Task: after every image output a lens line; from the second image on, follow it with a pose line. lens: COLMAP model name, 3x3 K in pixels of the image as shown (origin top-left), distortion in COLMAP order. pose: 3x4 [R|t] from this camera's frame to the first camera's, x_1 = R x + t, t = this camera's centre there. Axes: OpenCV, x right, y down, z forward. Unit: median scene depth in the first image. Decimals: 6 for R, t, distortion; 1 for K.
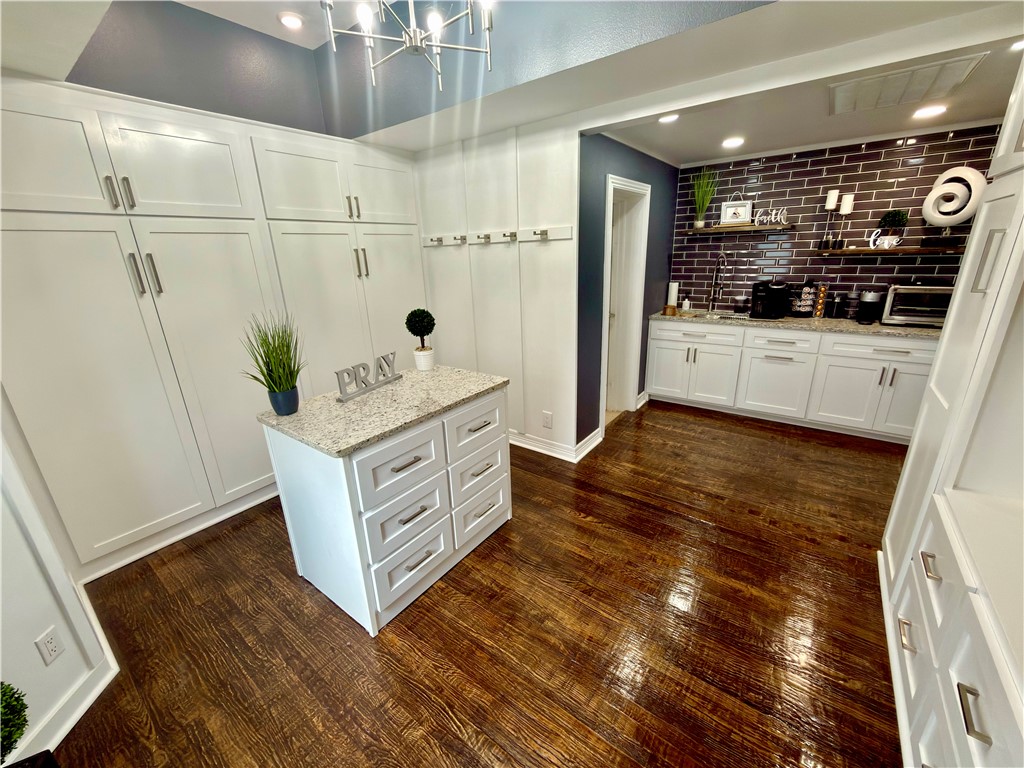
lens RADIAL K [[408.3, 0, 512.4], [0, 408.3, 383.3], [0, 0, 1]] dist [0.000717, -0.000373]
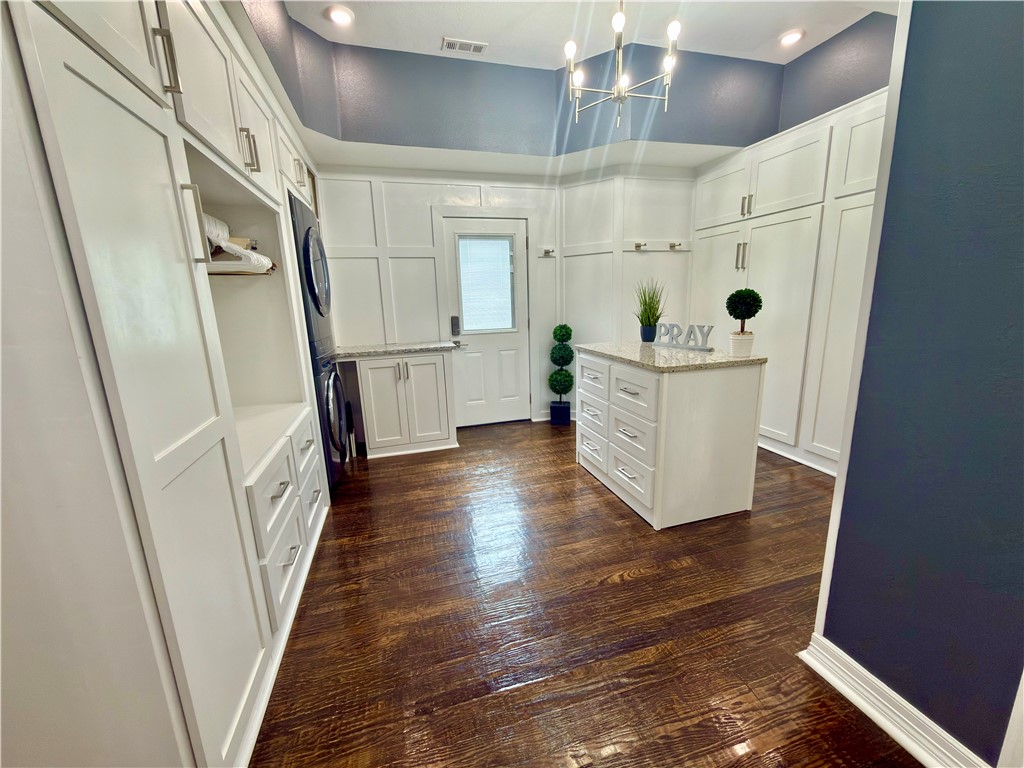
lens RADIAL K [[408.3, 0, 512.0], [0, 408.3, 384.0], [0, 0, 1]] dist [0.000717, -0.000373]
pose [[-0.598702, 0.217040, -0.771005, 0.899979], [-0.193694, 0.894787, 0.402292, -0.277664], [0.777199, 0.390192, -0.493672, 1.222145]]
